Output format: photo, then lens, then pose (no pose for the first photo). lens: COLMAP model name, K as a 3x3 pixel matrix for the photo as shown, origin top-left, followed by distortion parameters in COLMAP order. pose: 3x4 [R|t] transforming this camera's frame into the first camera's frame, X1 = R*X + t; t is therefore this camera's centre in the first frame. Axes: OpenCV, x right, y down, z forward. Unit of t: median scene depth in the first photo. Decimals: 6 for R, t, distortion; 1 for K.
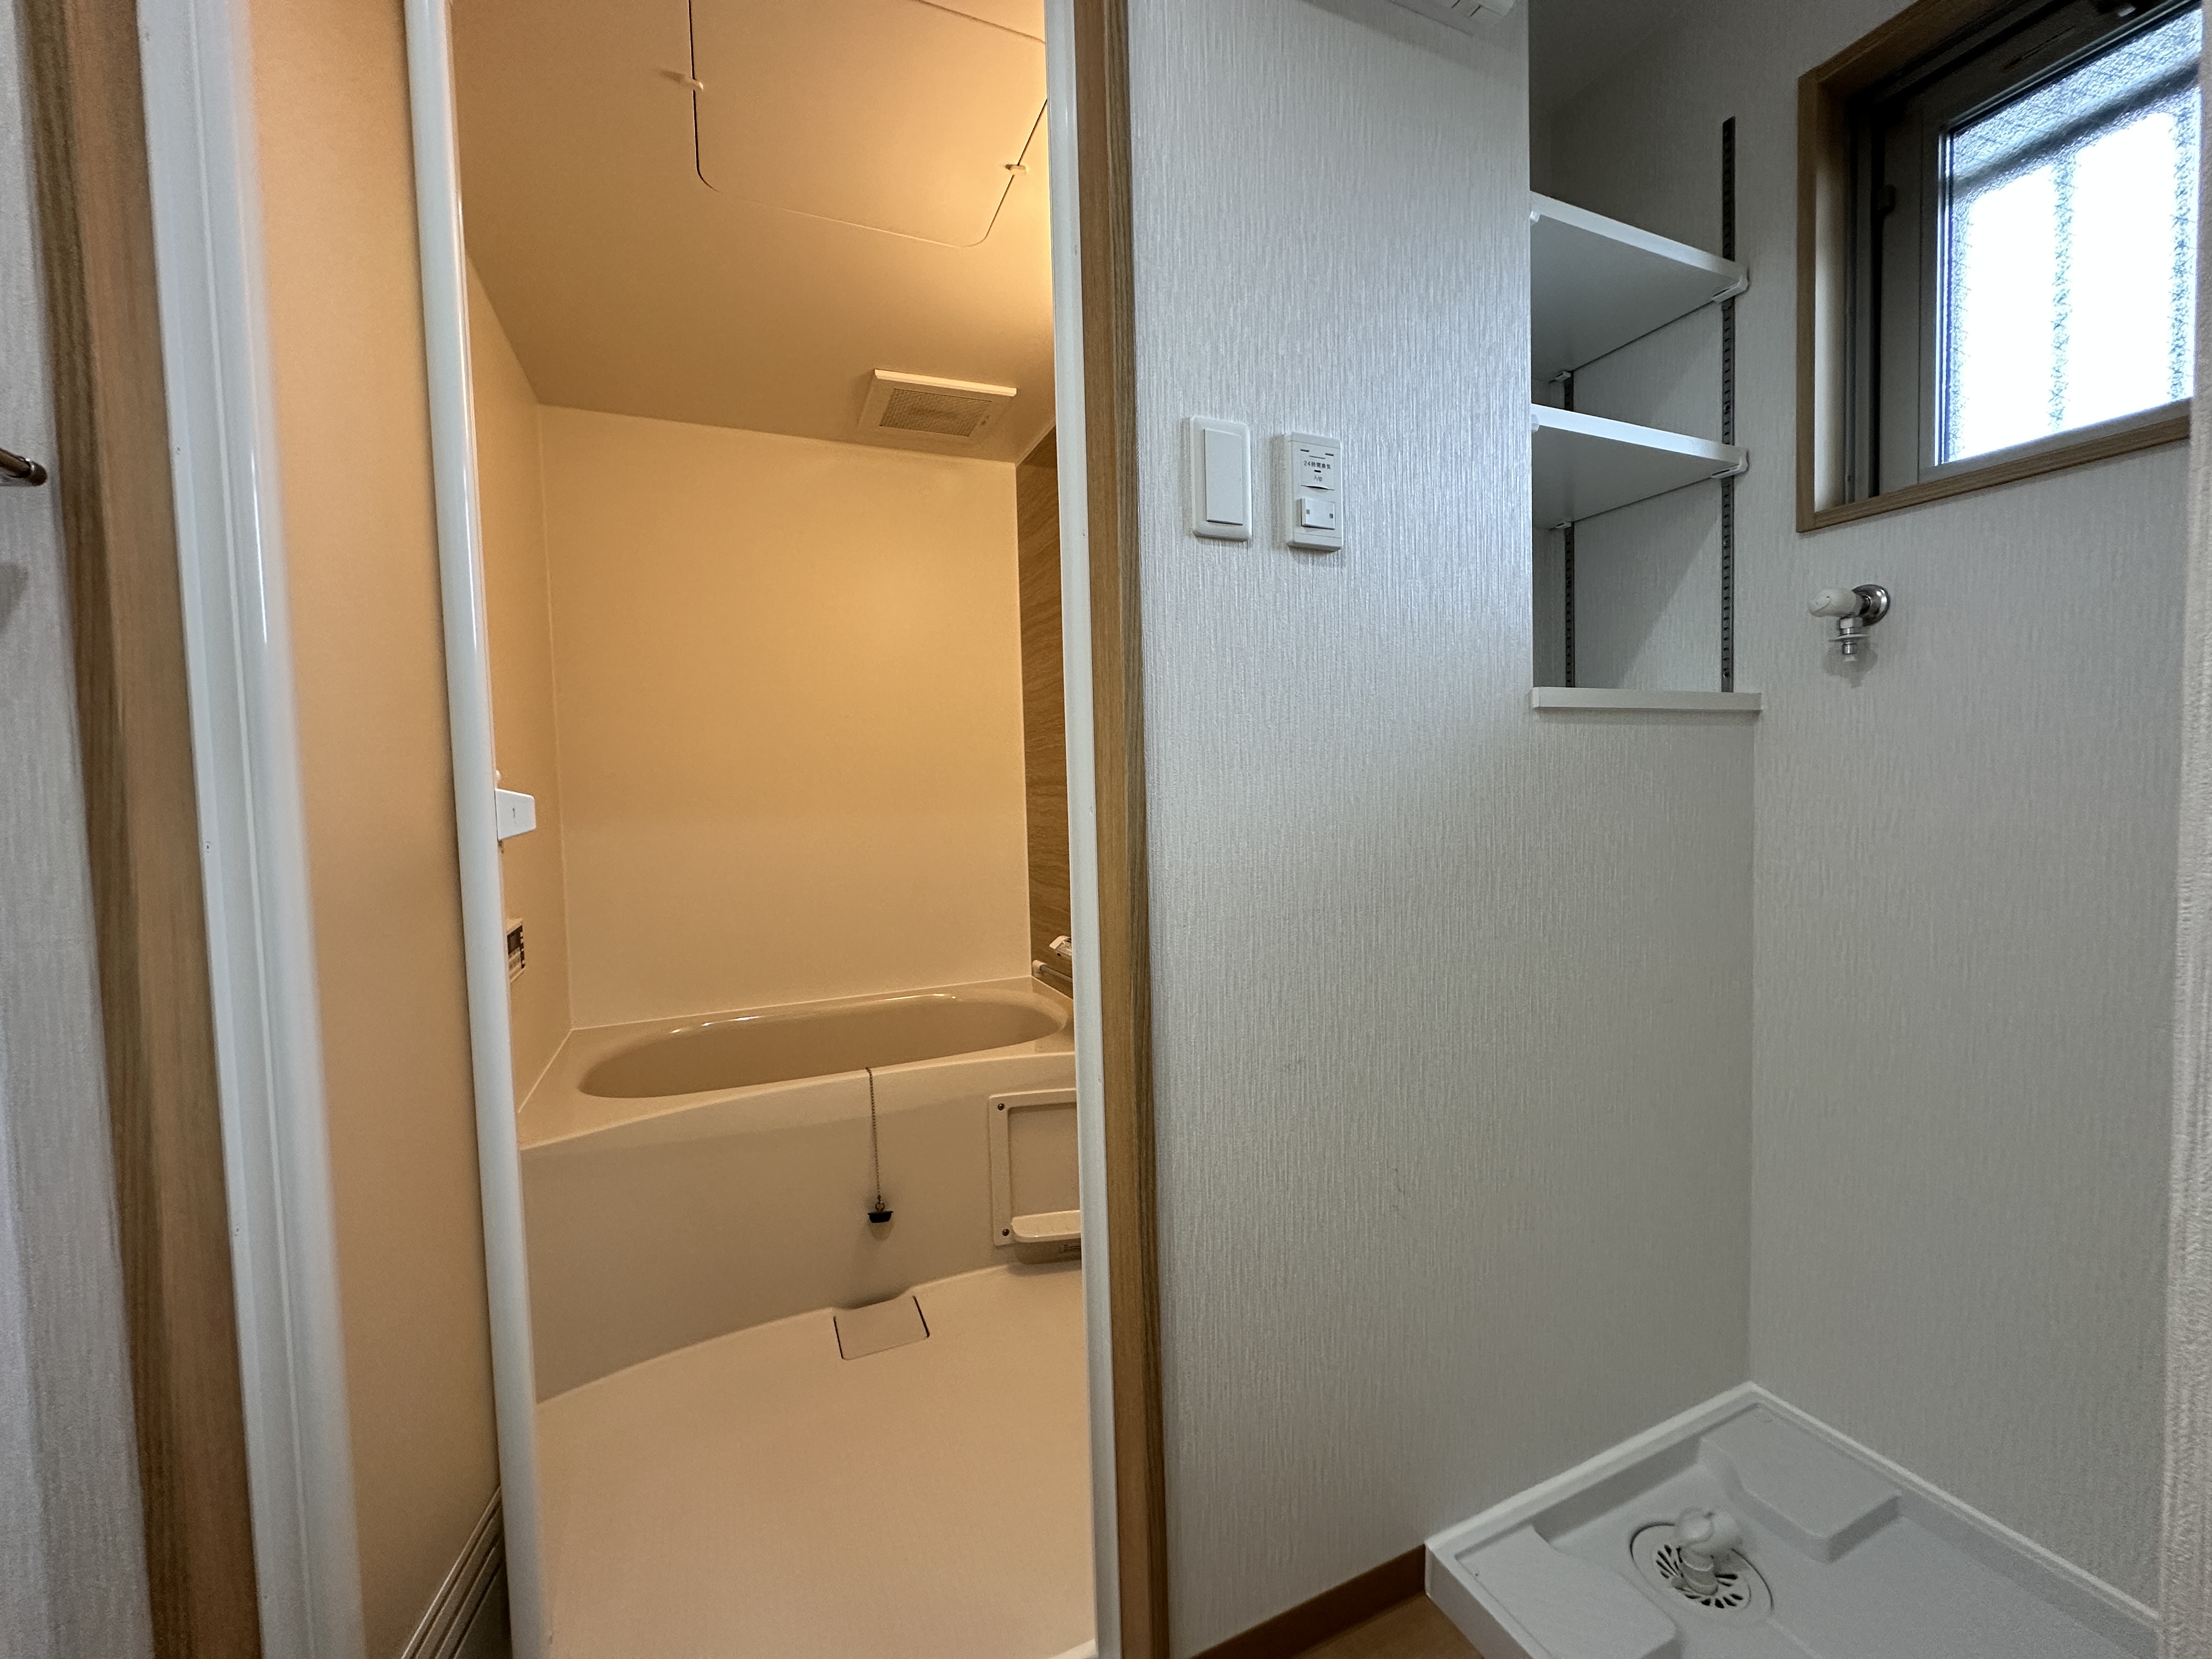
lens RADIAL K [[883.5, 0, 1106.4], [0, 883.5, 824.3], [0, 0, 1]] dist [0.000565, 0.000749]
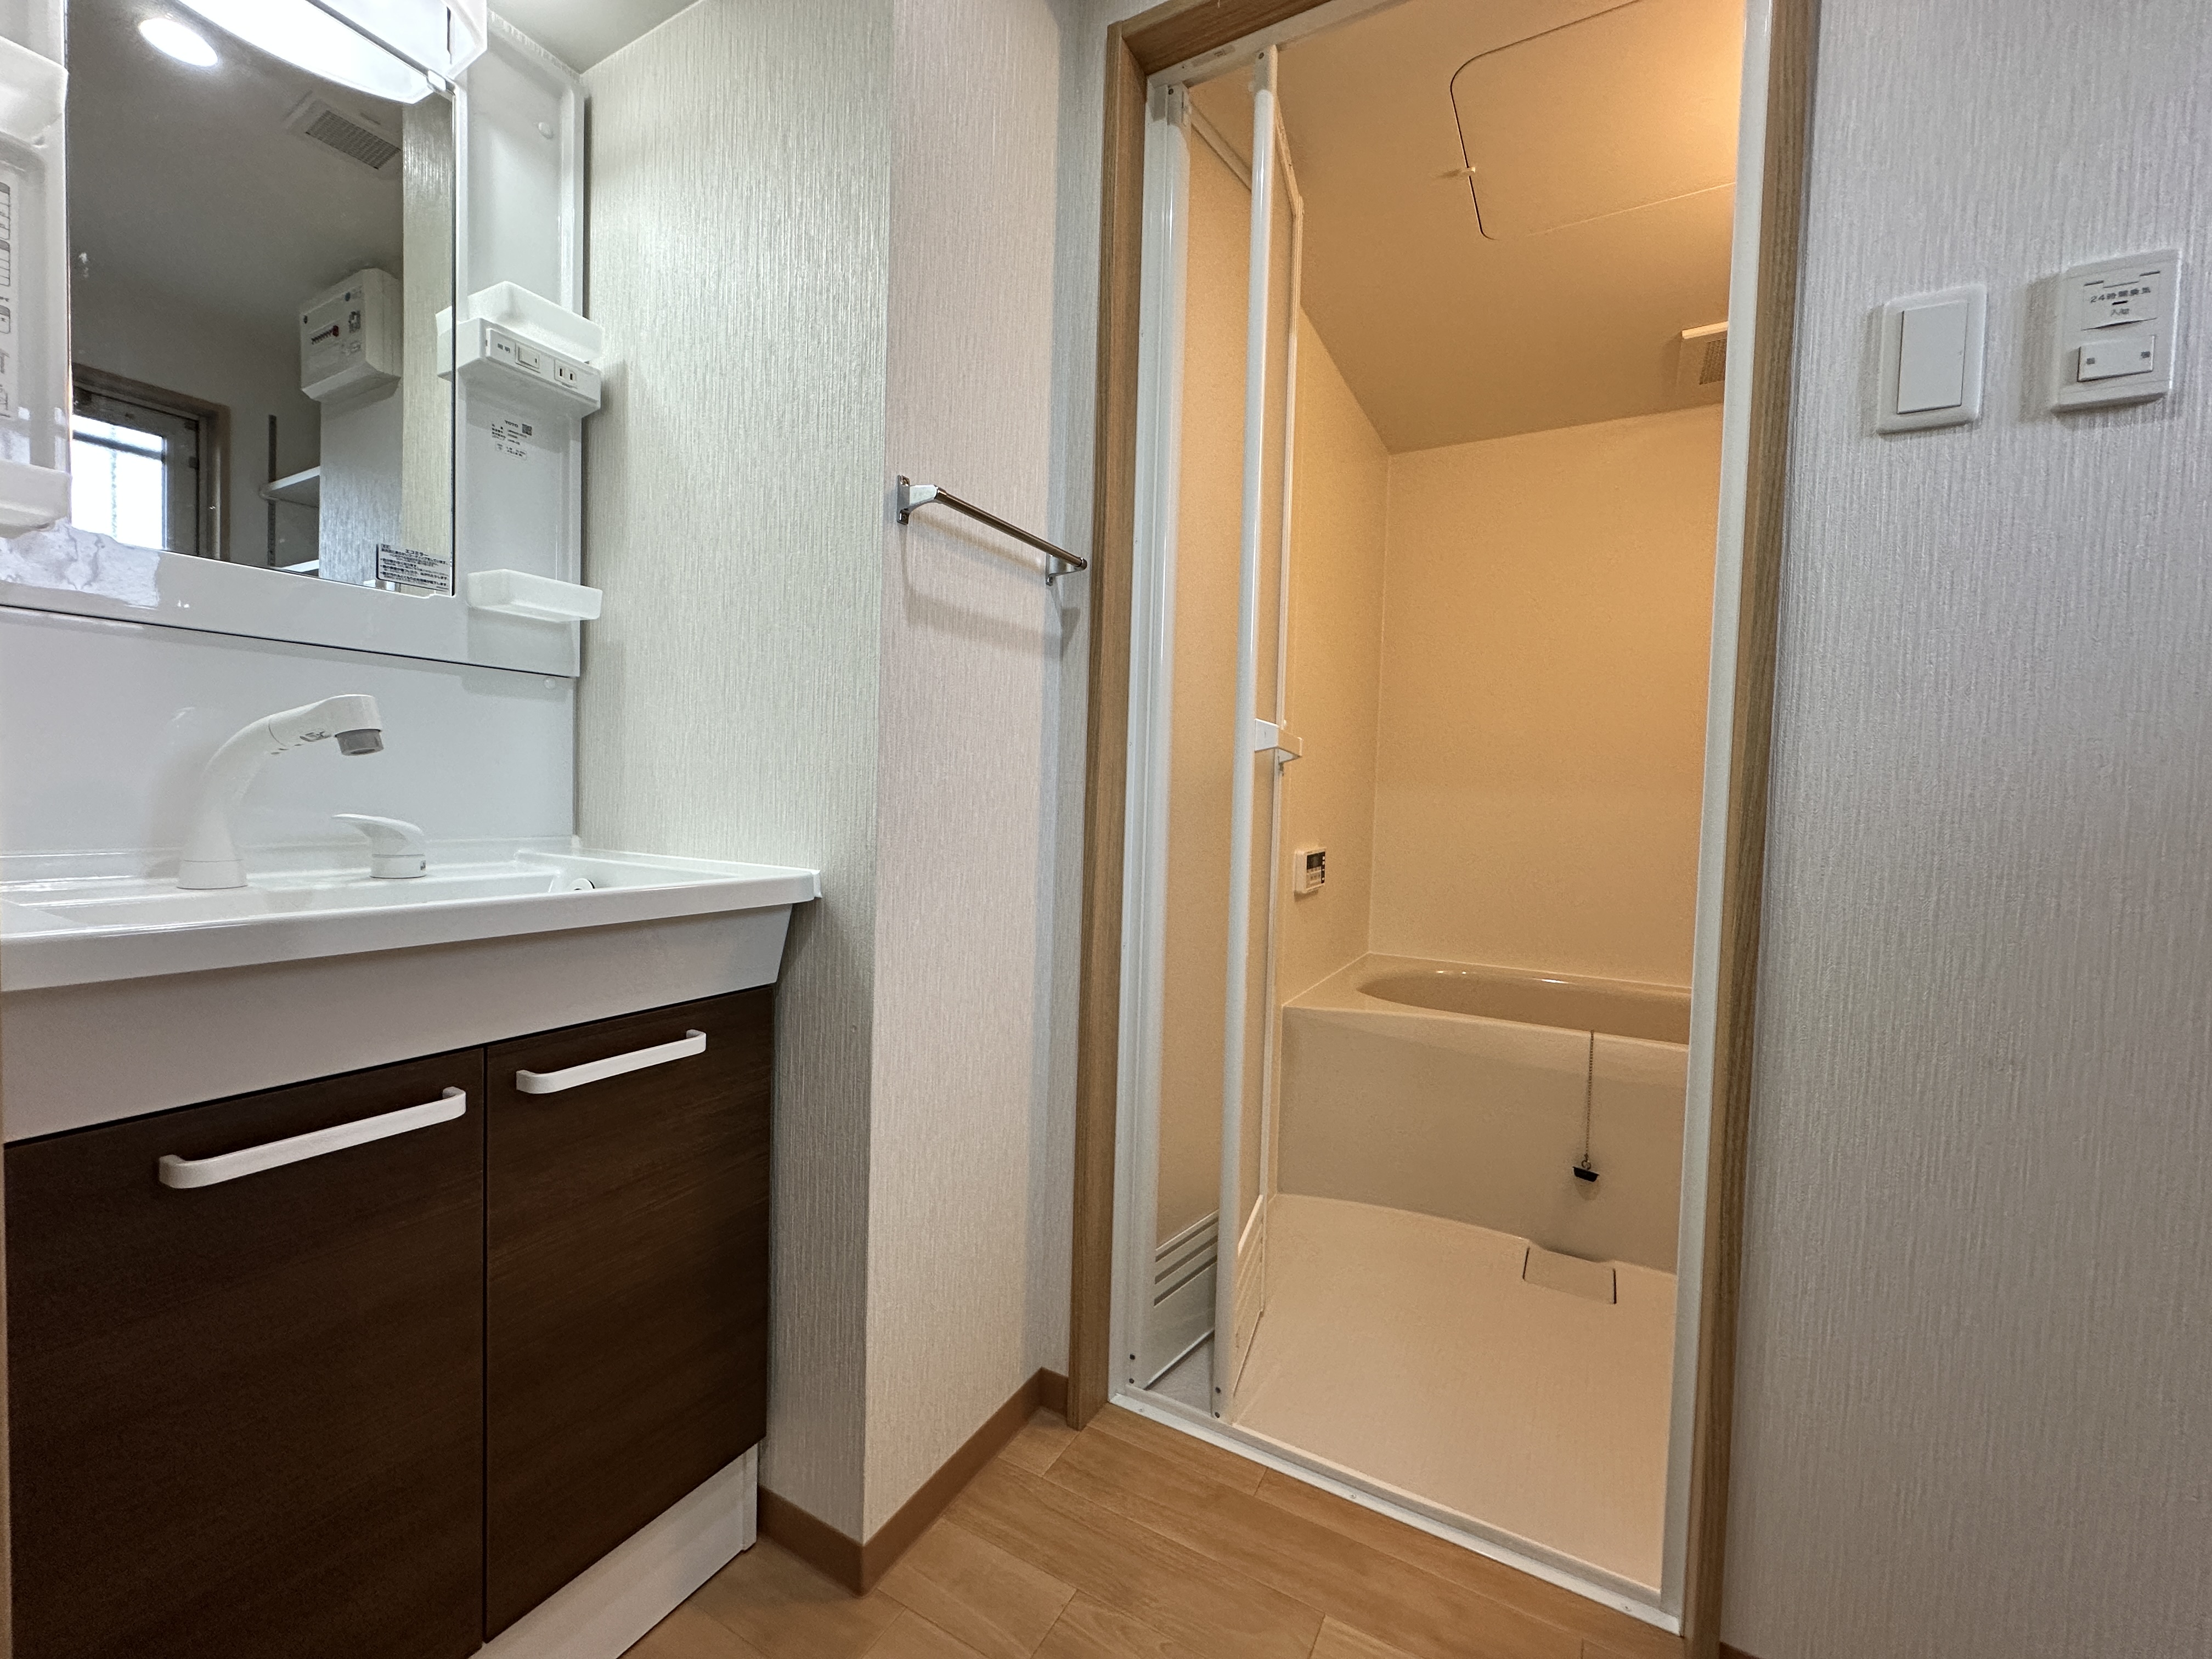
lens RADIAL K [[883.5, 0, 1107.8], [0, 883.5, 827.2], [0, 0, 1]] dist [0.000565, 0.000749]
pose [[0.608106, 0.075254, -0.790281, 0.350360], [-0.080050, 0.996235, 0.033269, 0.101184], [0.789810, 0.043031, 0.611841, -0.150168]]
